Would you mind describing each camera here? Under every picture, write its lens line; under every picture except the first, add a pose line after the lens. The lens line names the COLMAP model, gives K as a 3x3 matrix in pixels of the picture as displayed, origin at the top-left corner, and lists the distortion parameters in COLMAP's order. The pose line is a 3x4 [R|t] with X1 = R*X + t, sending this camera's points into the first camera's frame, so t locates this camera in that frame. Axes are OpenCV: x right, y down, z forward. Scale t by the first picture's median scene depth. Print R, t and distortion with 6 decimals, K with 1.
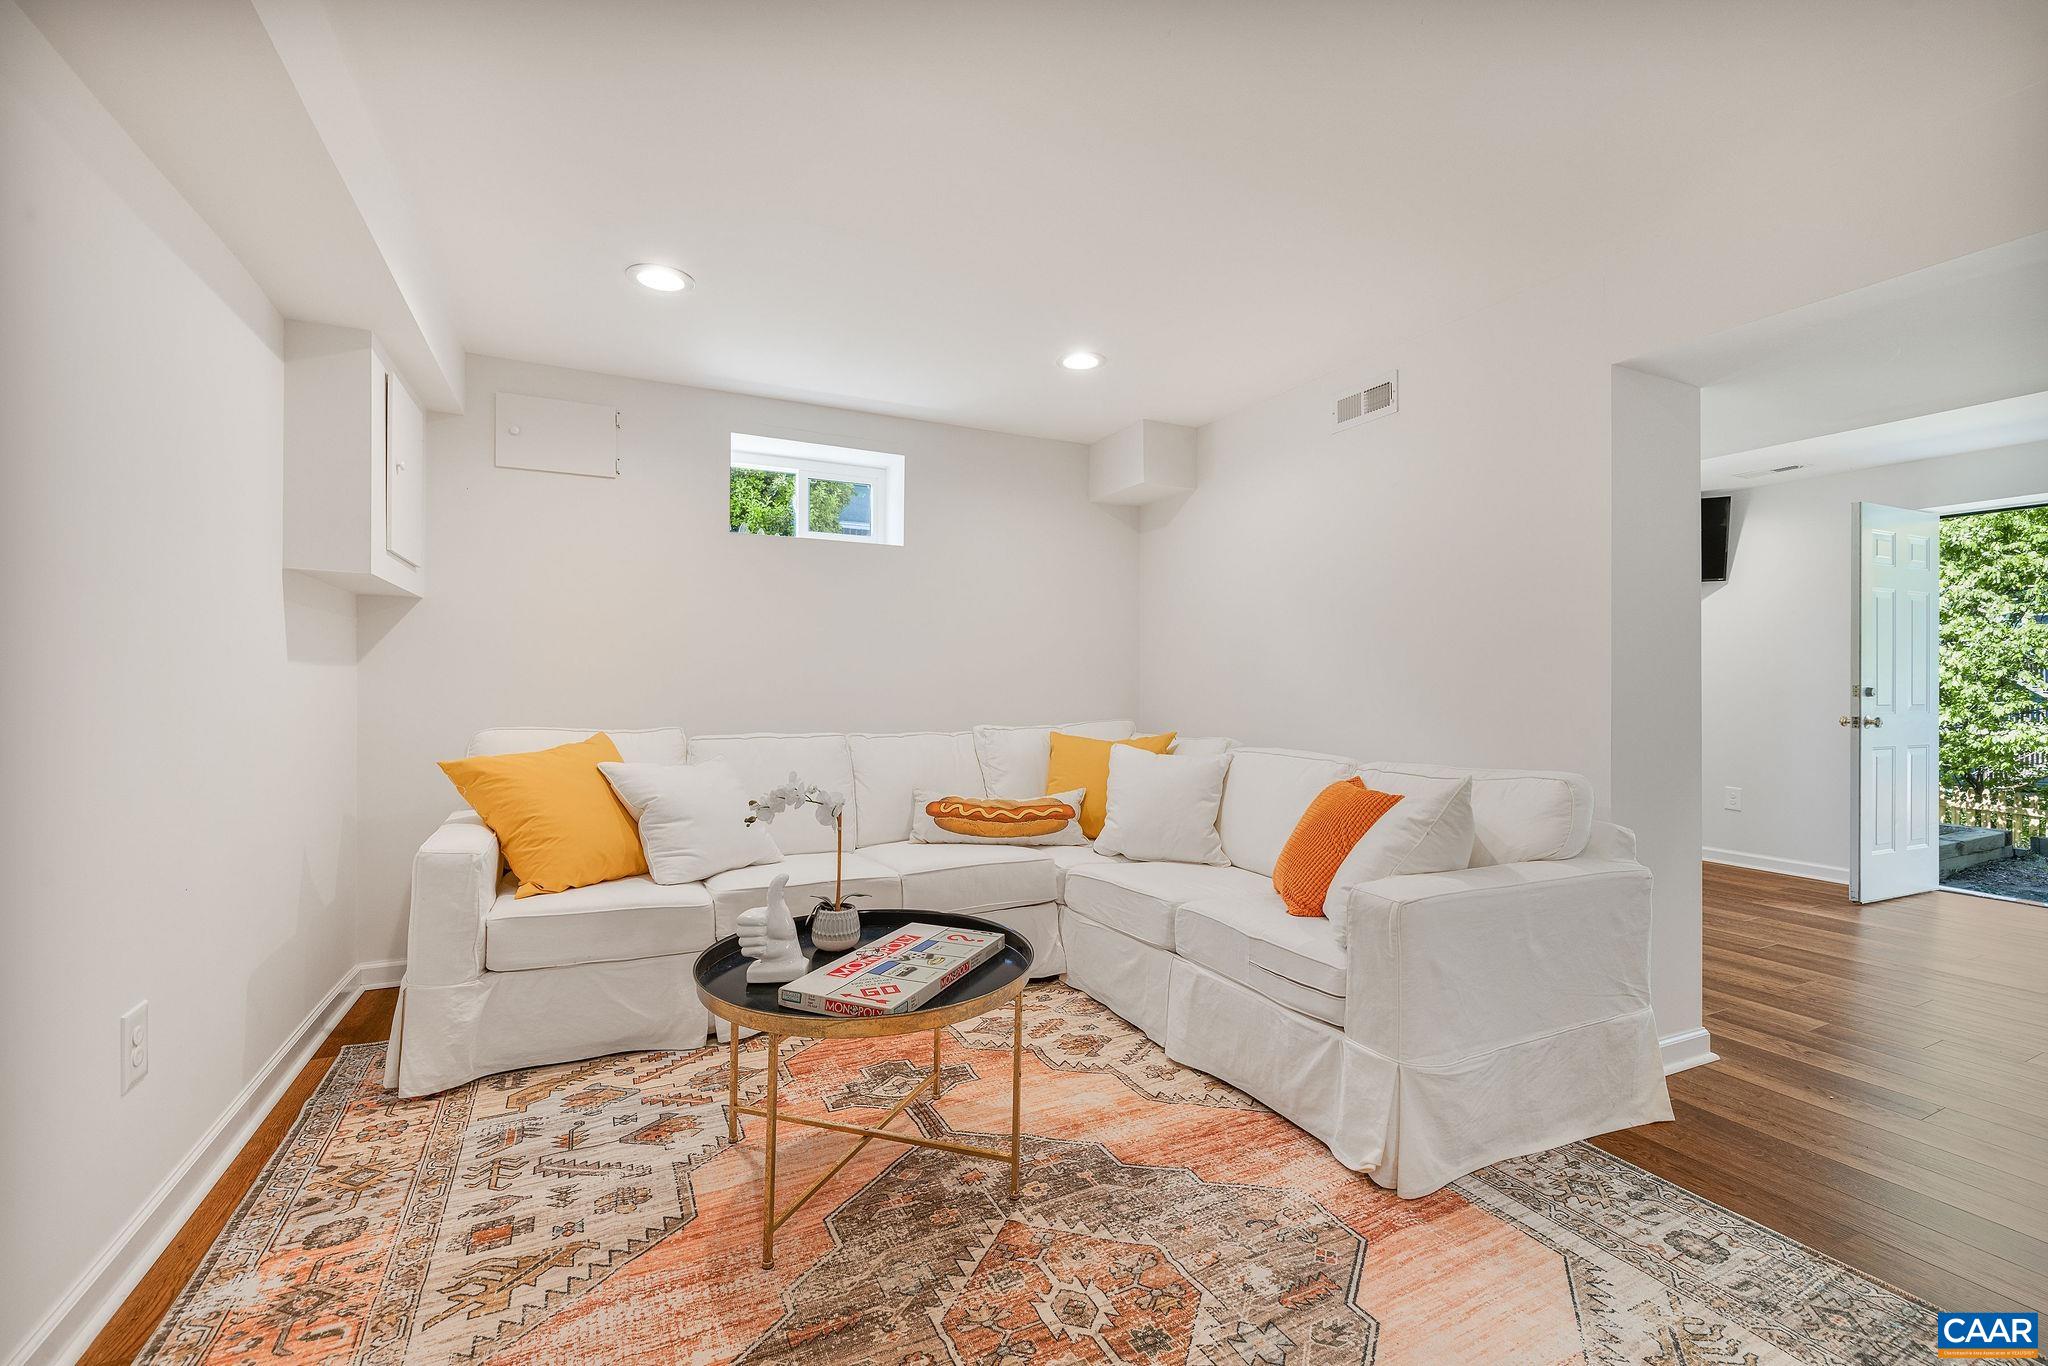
lens RADIAL K [[867.8, 0, 1024.0], [0, 867.8, 683.0], [0, 0, 1]] dist [-0.001364, -0.000157]
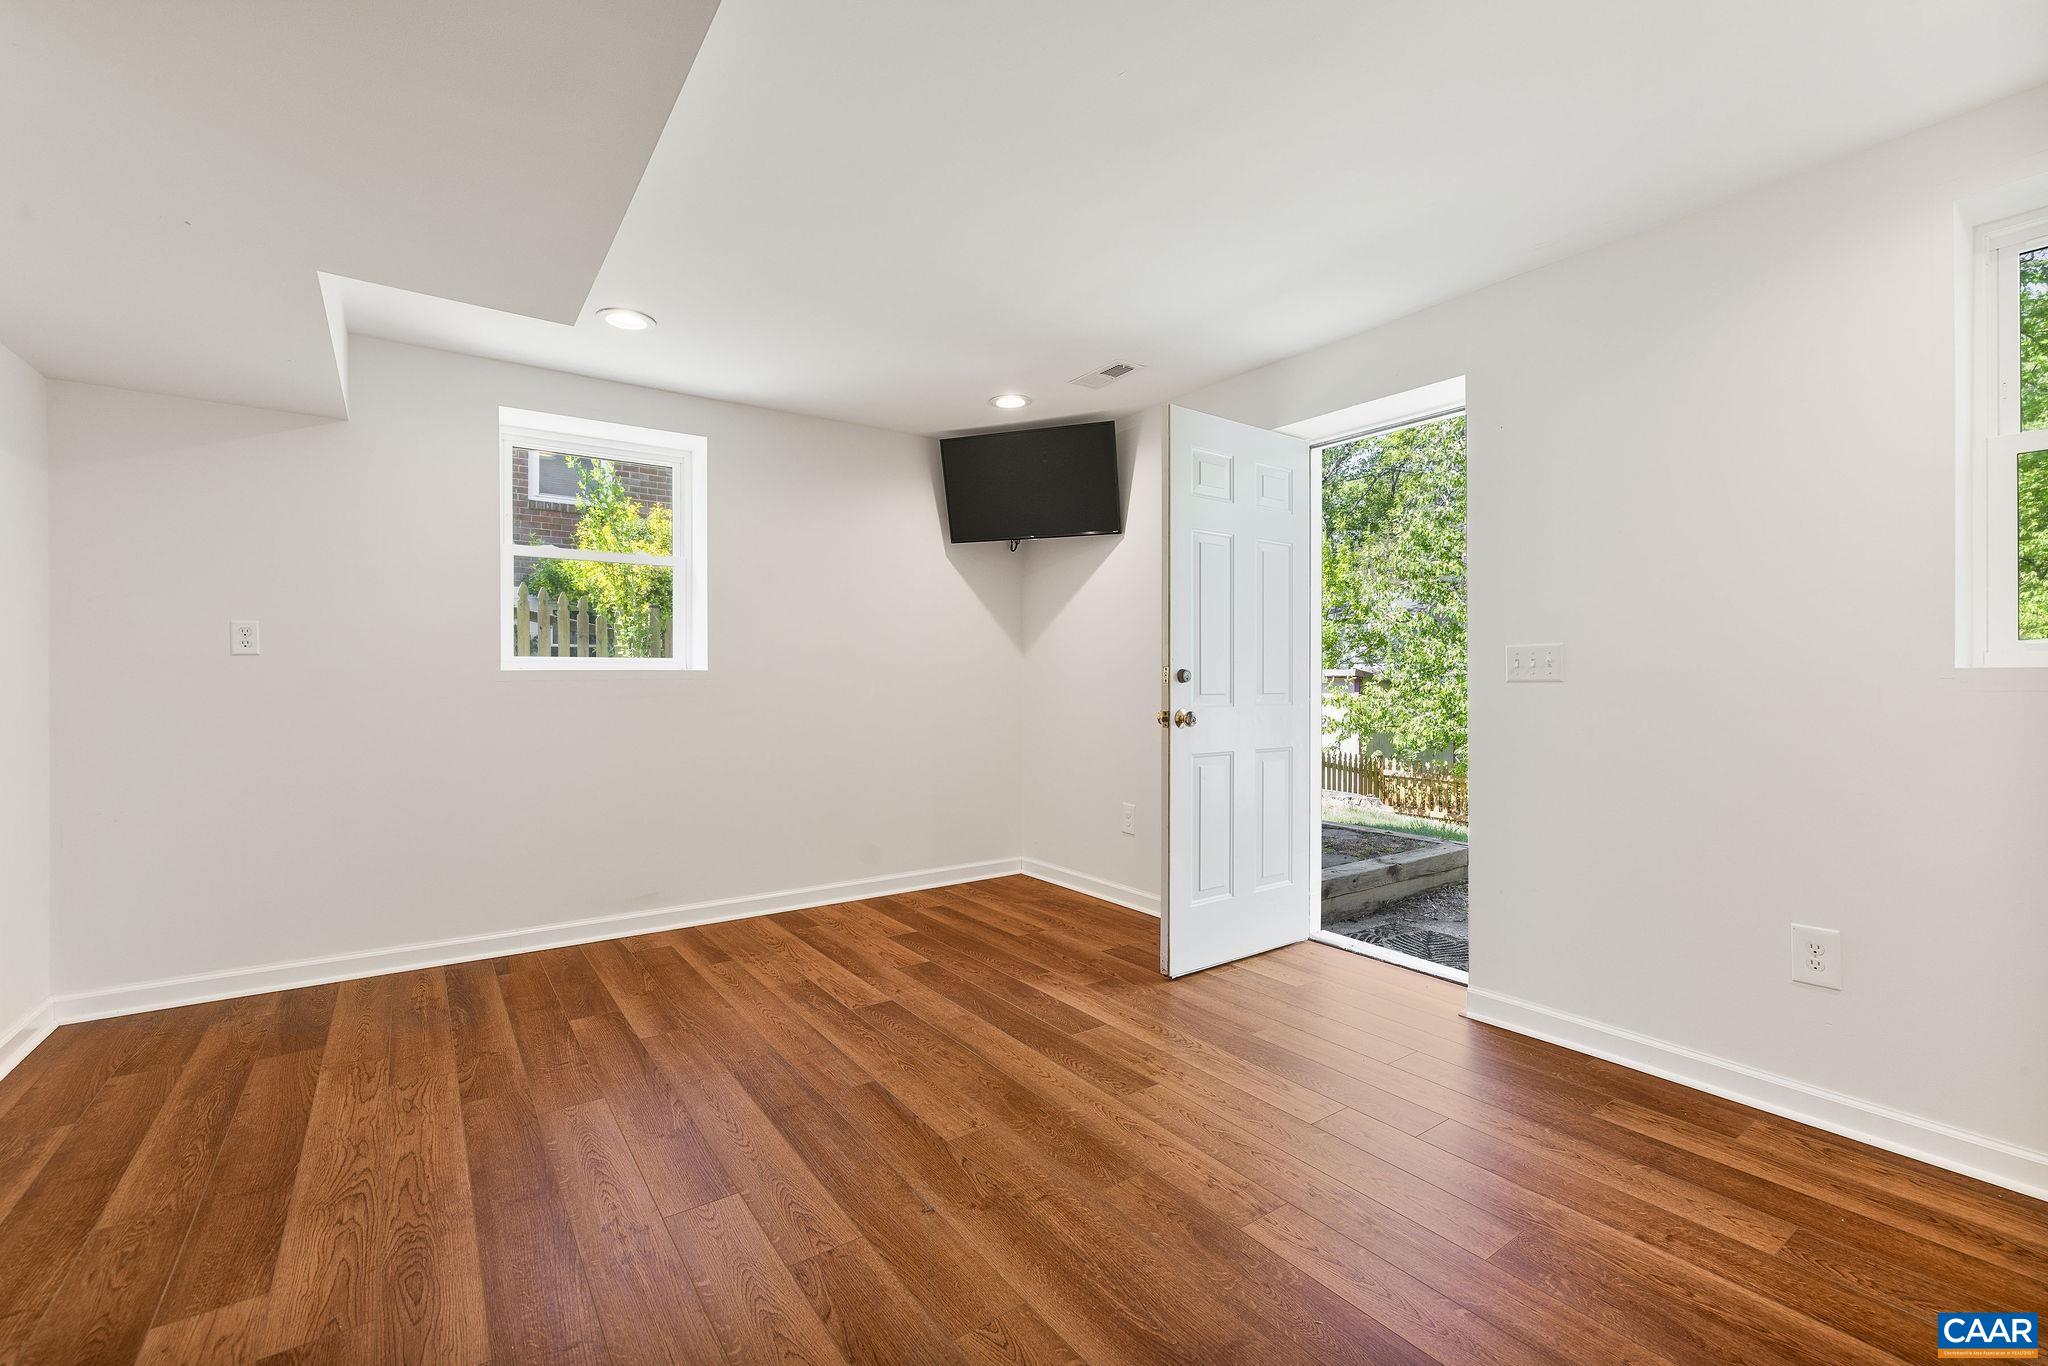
lens RADIAL K [[867.8, 0, 1024.0], [0, 867.8, 683.0], [0, 0, 1]] dist [-0.001364, -0.000157]
pose [[0.987956, -0.014905, 0.154015, 0.738102], [0.014048, 0.999879, 0.006653, 0.009467], [-0.154096, -0.004409, 0.988046, 0.320410]]
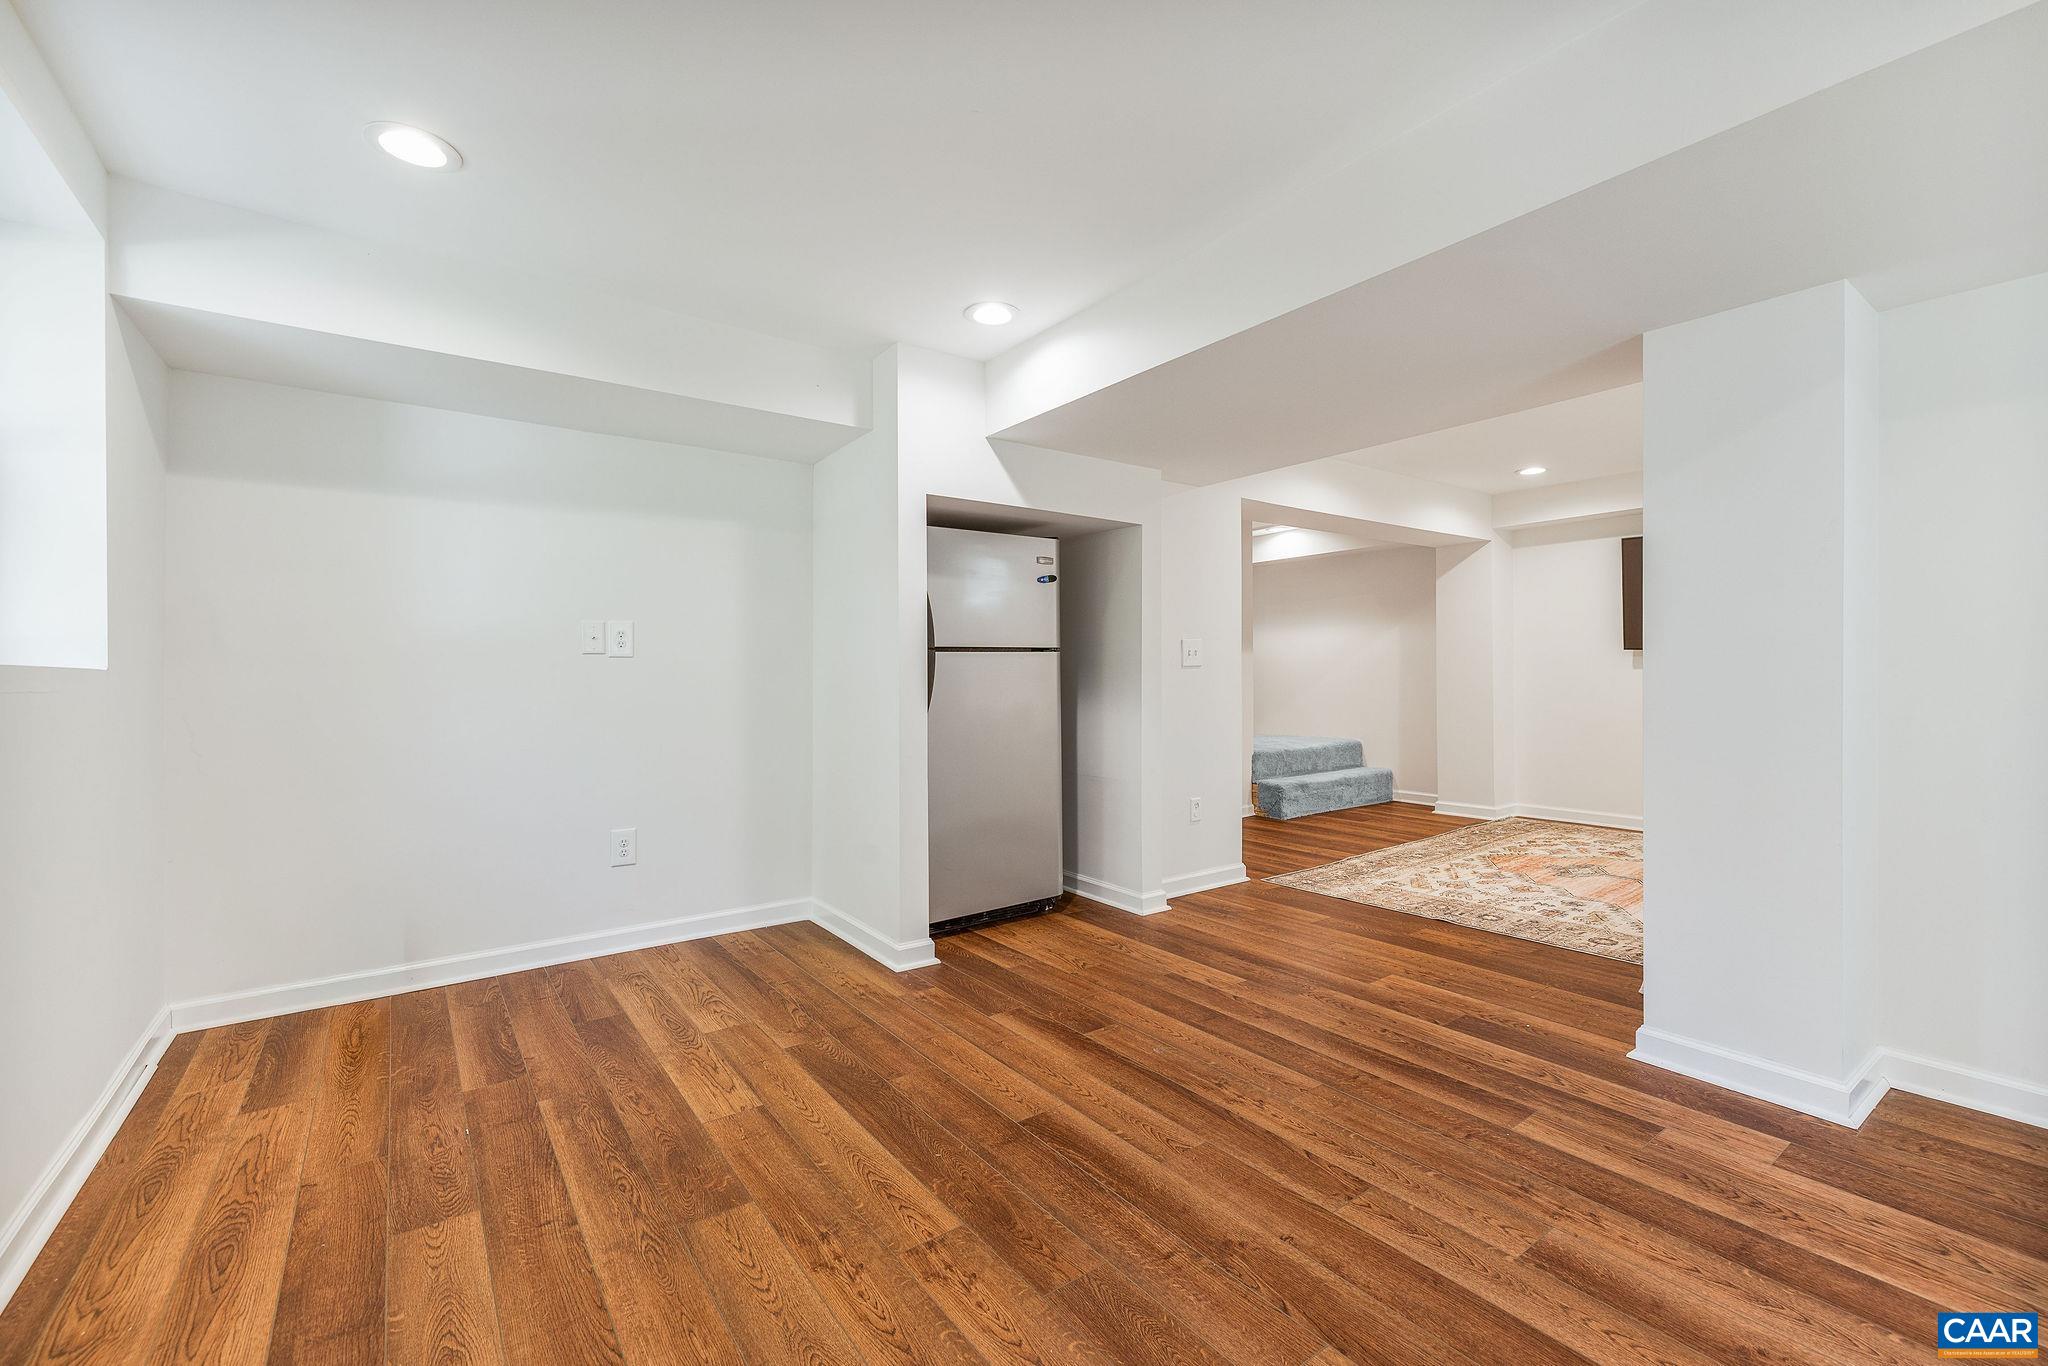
lens RADIAL K [[867.8, 0, 1024.0], [0, 867.8, 683.0], [0, 0, 1]] dist [-0.001364, -0.000157]
pose [[-0.986448, -0.005980, -0.163963, 0.920407], [-0.007702, 0.999922, 0.009870, 0.011462], [0.163892, 0.011000, -0.986417, 1.041897]]
